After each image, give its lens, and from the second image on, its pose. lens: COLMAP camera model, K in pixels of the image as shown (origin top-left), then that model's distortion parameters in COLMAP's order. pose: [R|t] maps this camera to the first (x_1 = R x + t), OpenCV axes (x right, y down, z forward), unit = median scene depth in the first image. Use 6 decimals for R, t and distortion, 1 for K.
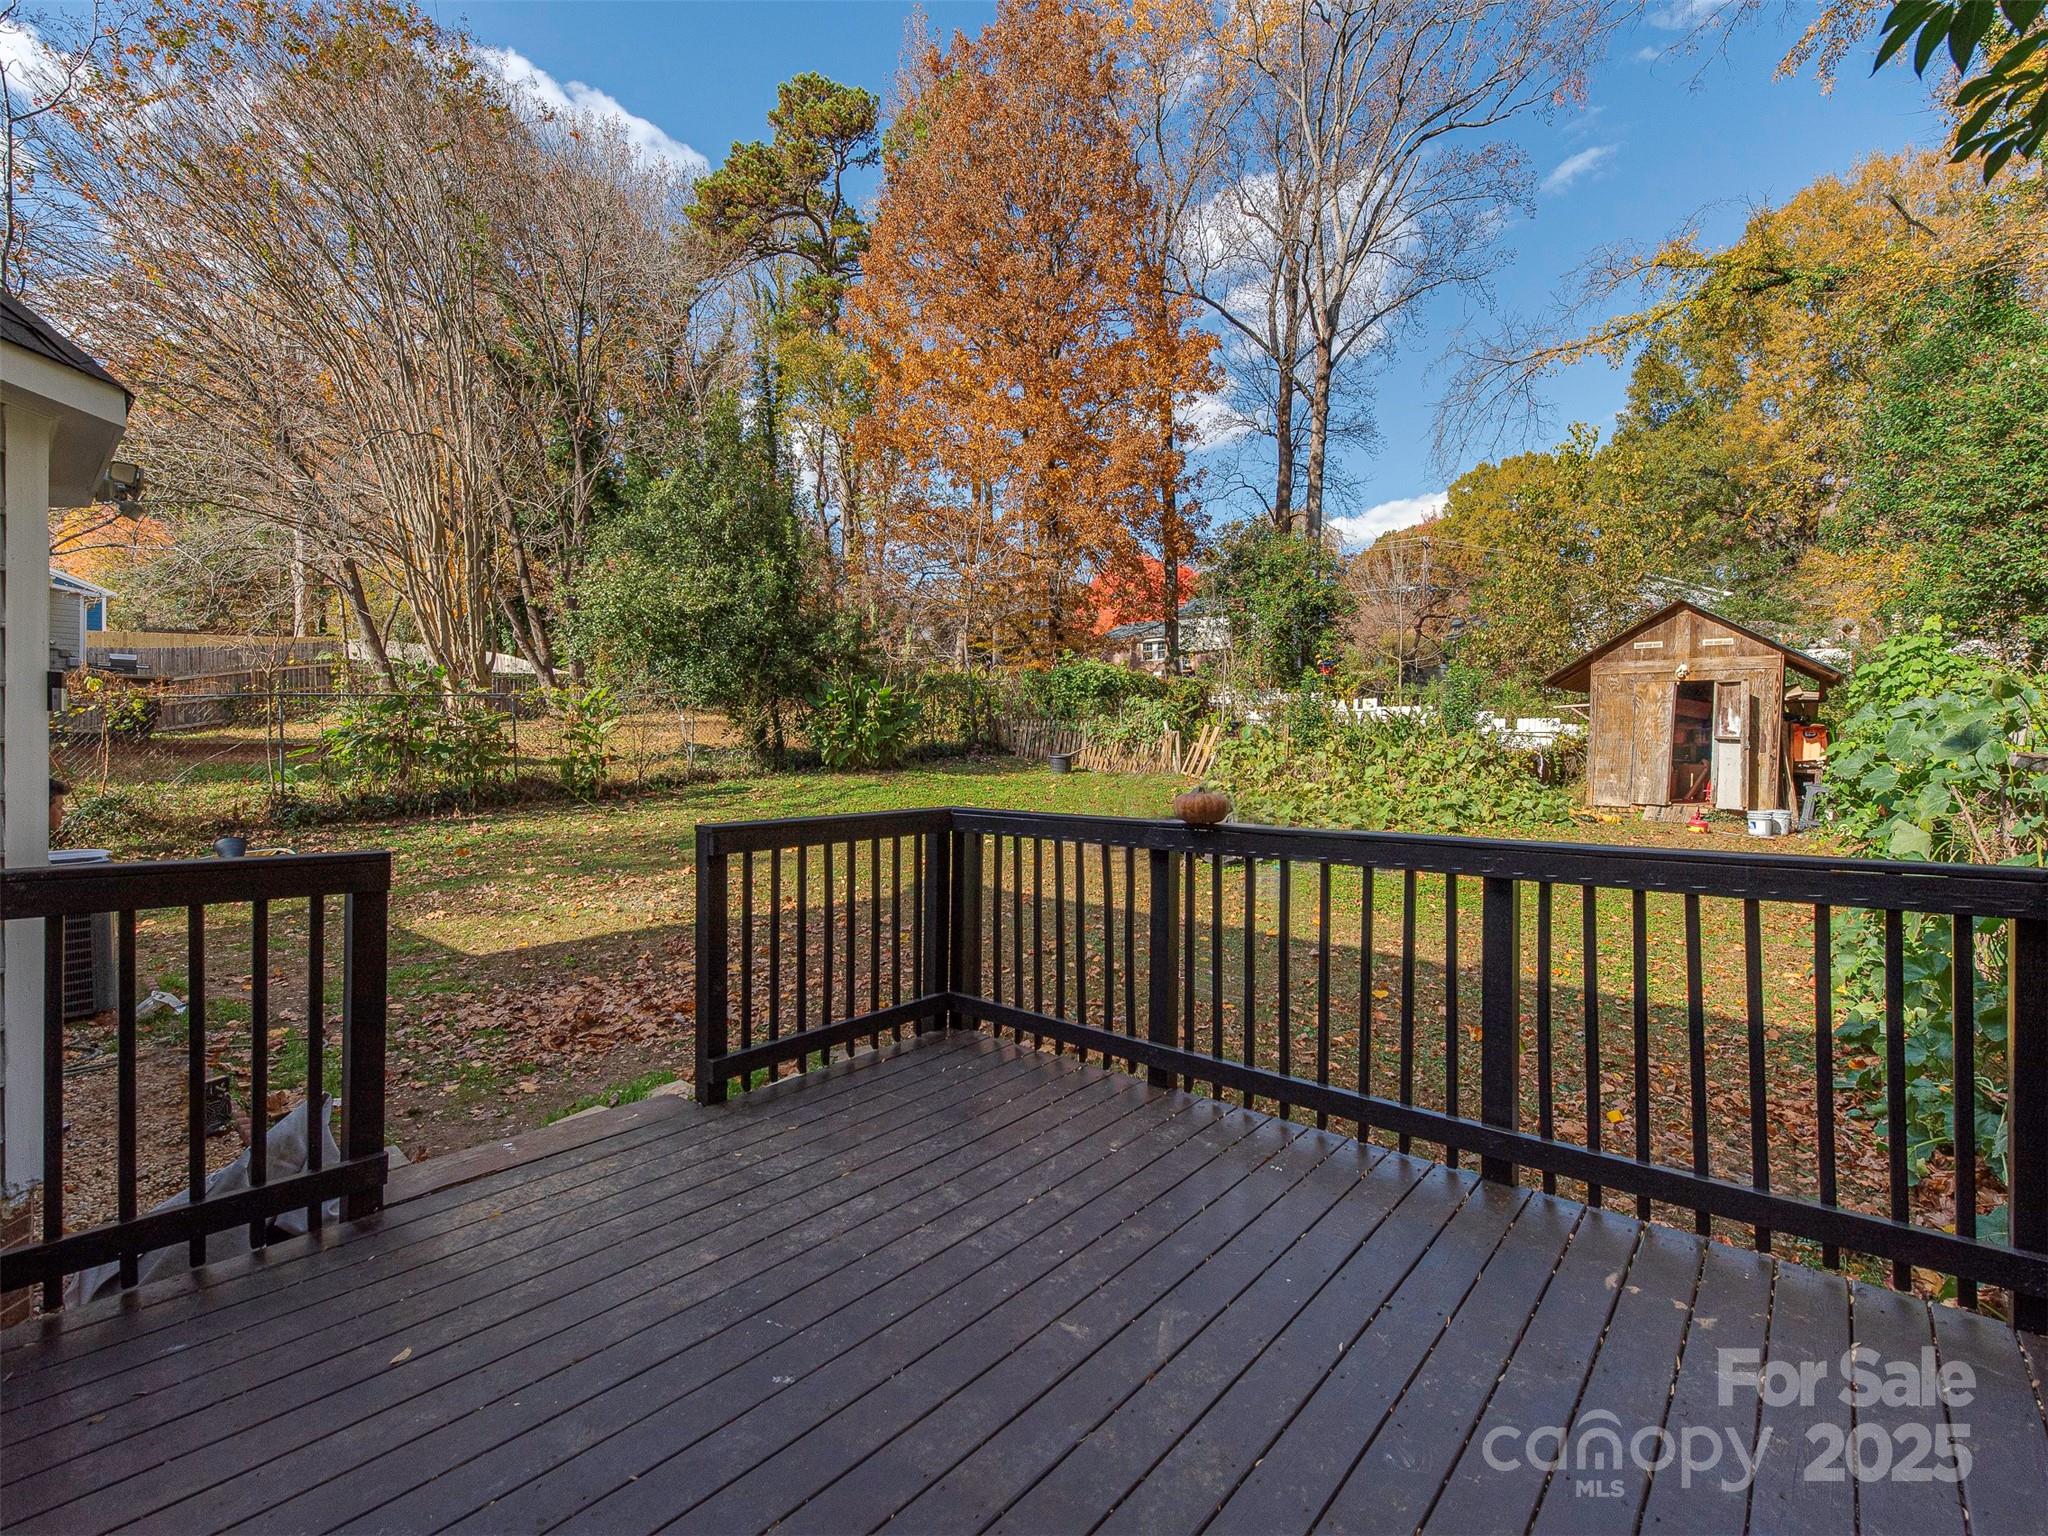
lens RADIAL K [[926.2, 0, 989.7], [0, 926.2, 759.6], [0, 0, 1]] dist [0.004761, -0.002710]
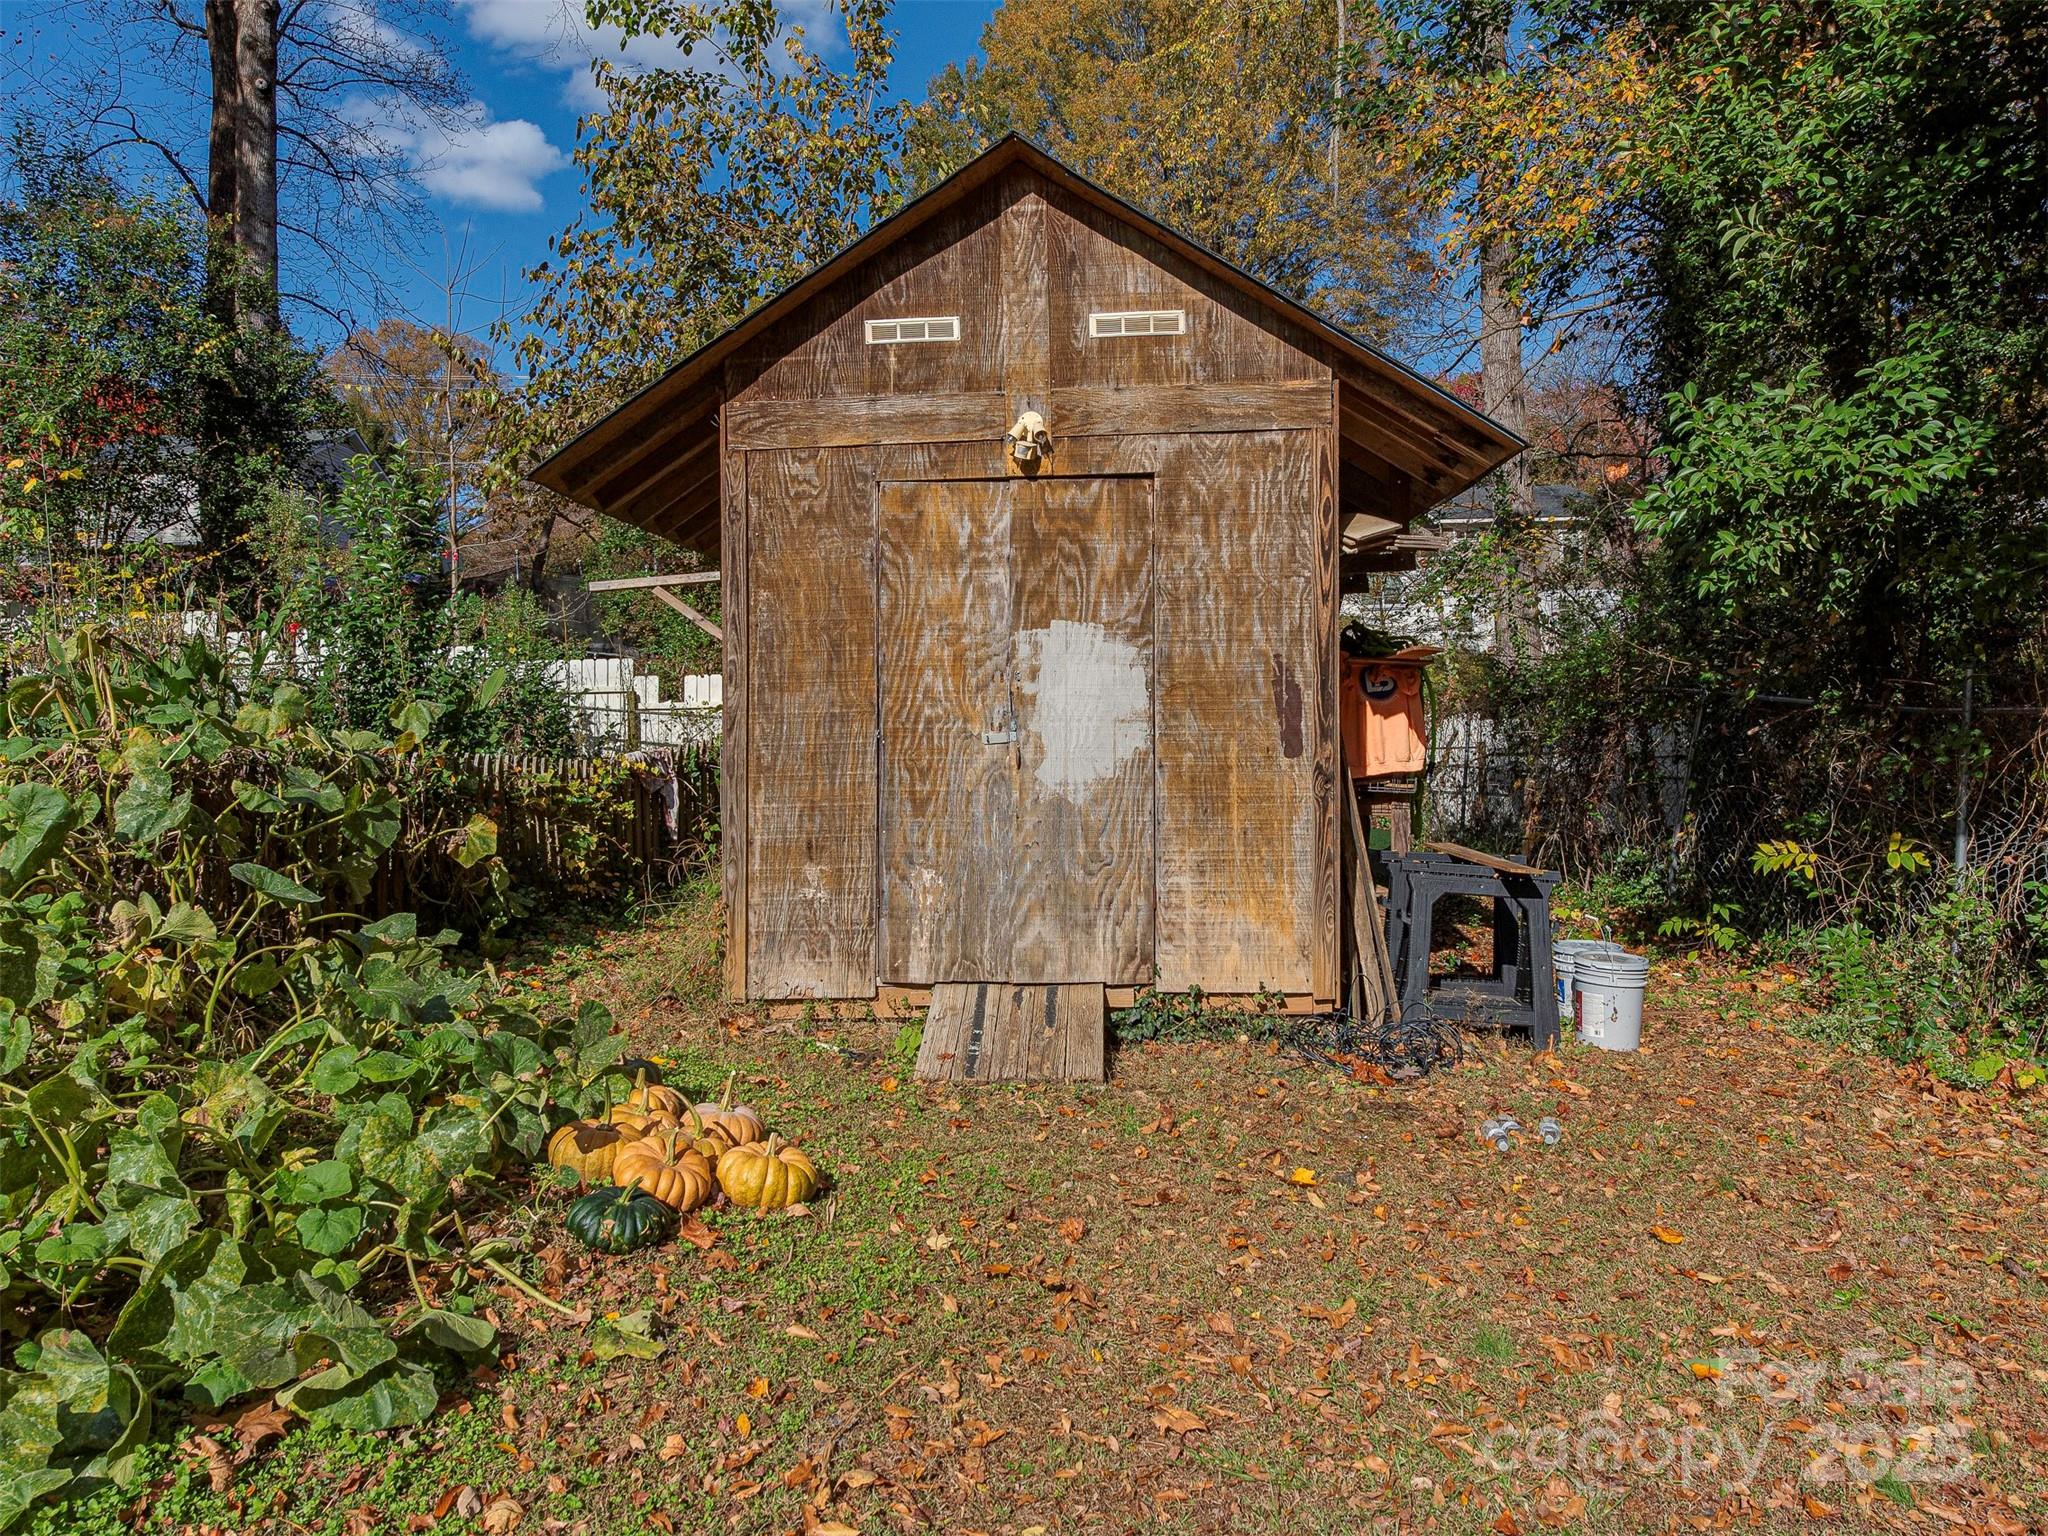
lens RADIAL K [[1344.0, 0, 1034.3], [0, 1344.0, 765.3], [0, 0, 1]] dist [-0.001419, 0.000509]
pose [[0.779985, -0.043196, 0.624305, 0.316419], [0.041002, 0.998999, 0.017895, -0.008510], [-0.624453, 0.011640, 0.780975, 0.438319]]
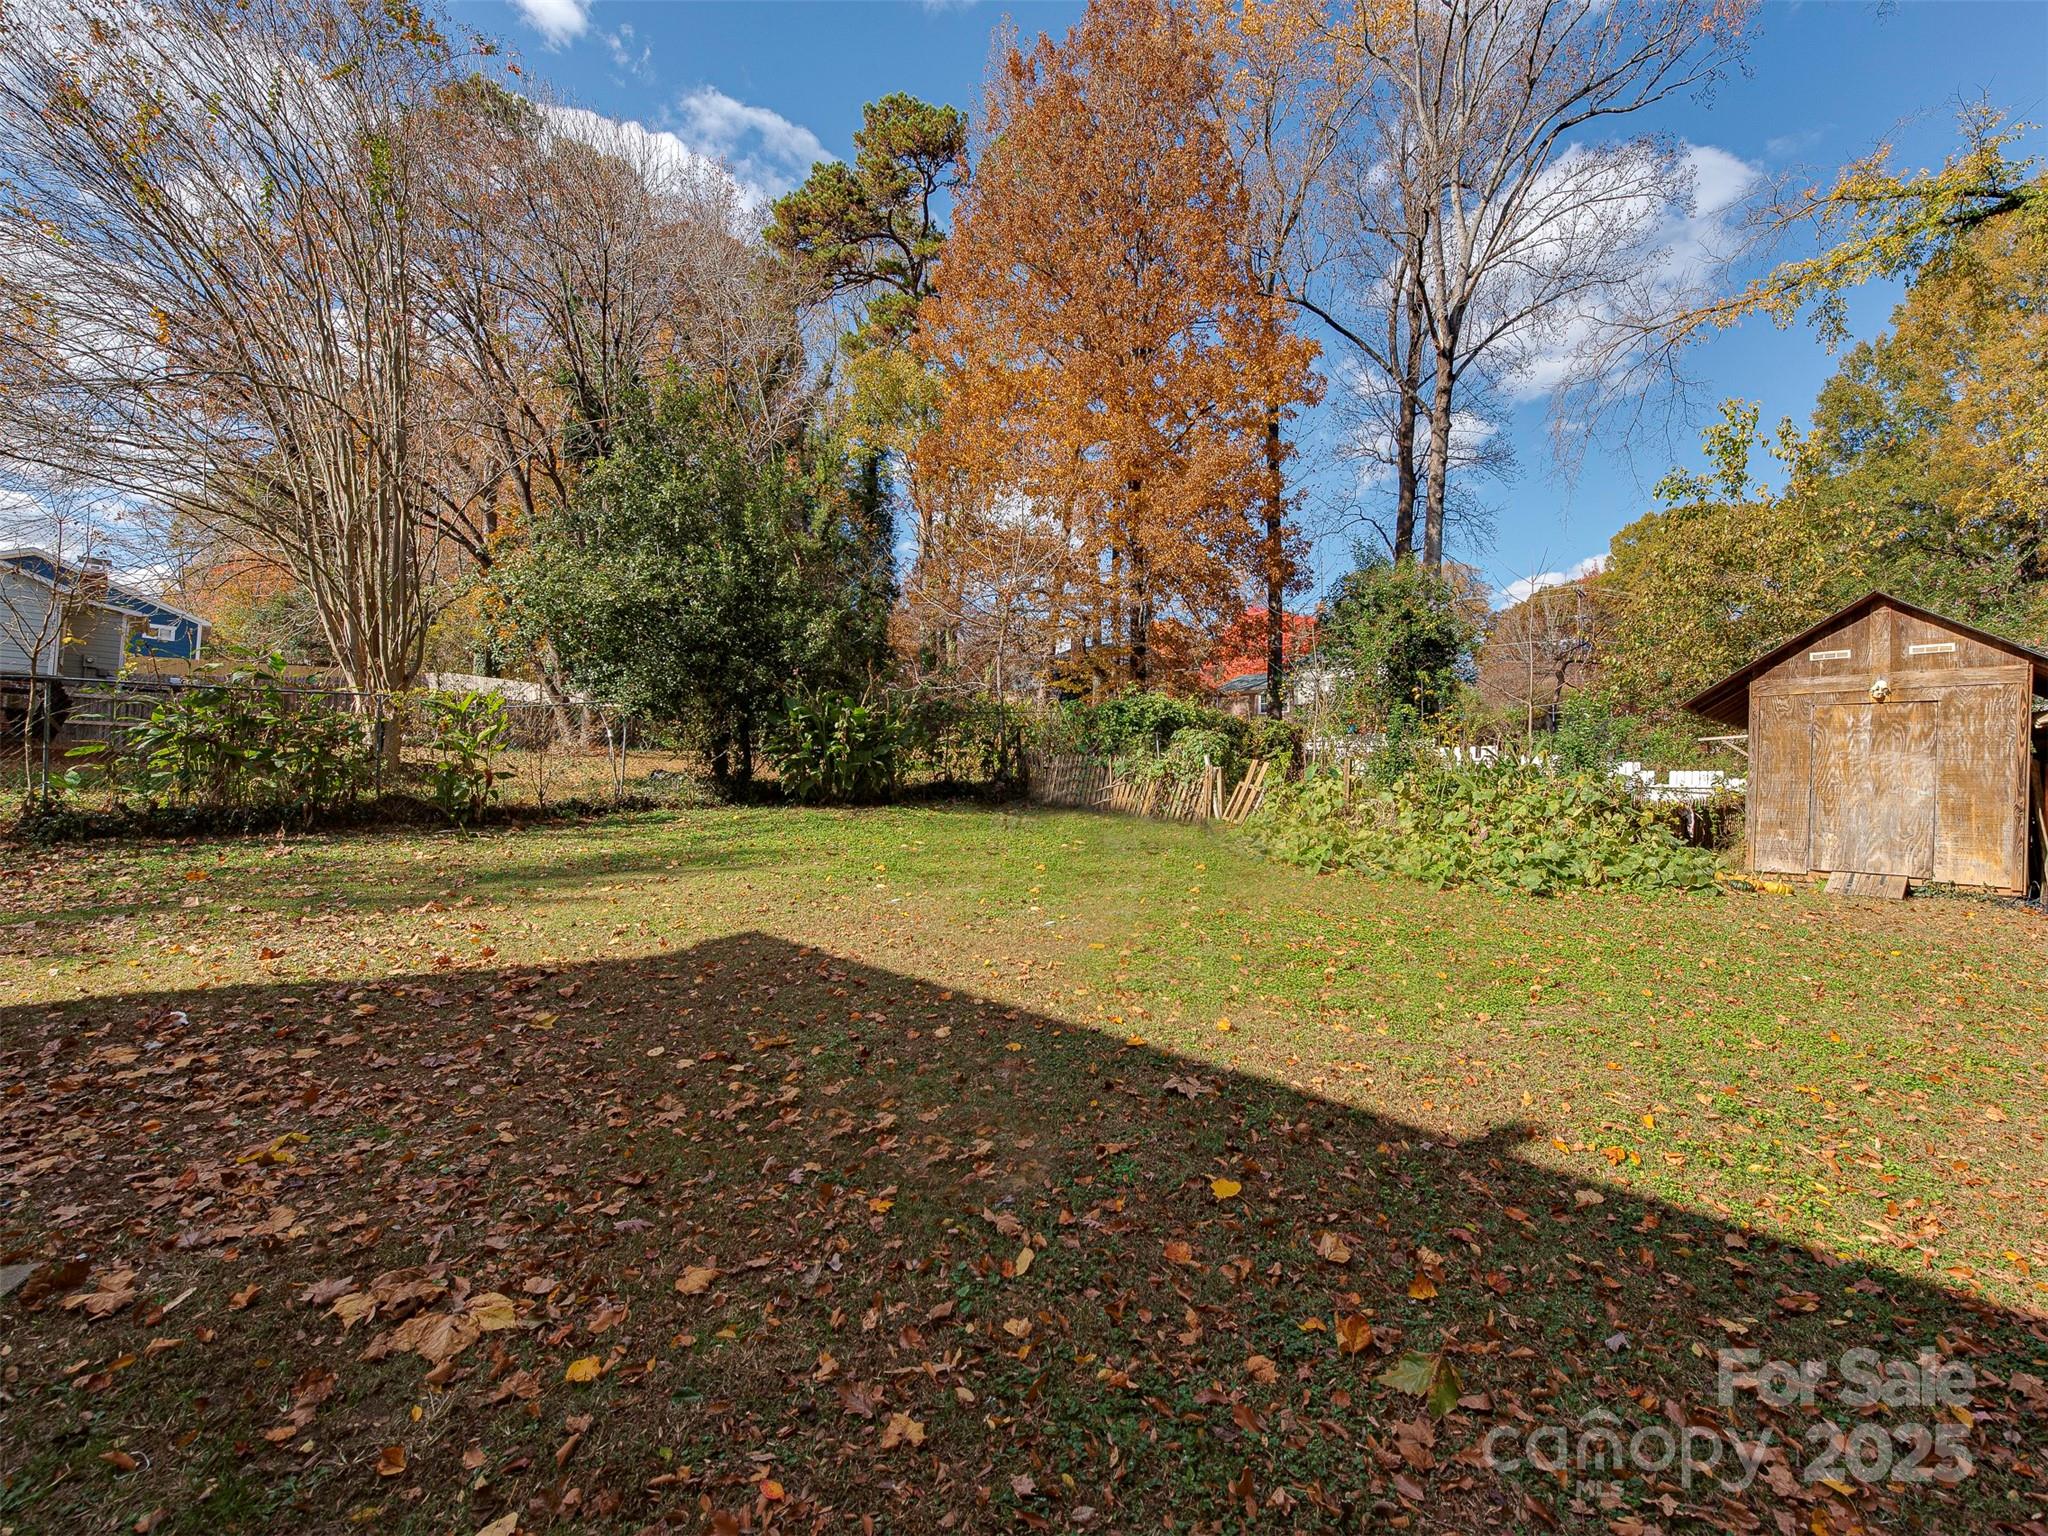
lens RADIAL K [[926.2, 0, 1058.2], [0, 926.2, 771.0], [0, 0, 1]] dist [0.004761, -0.002710]
pose [[0.995700, 0.022712, -0.089806, 0.102976], [-0.027813, 0.998045, -0.055967, 0.016869], [0.088359, 0.058224, 0.994386, 0.133892]]
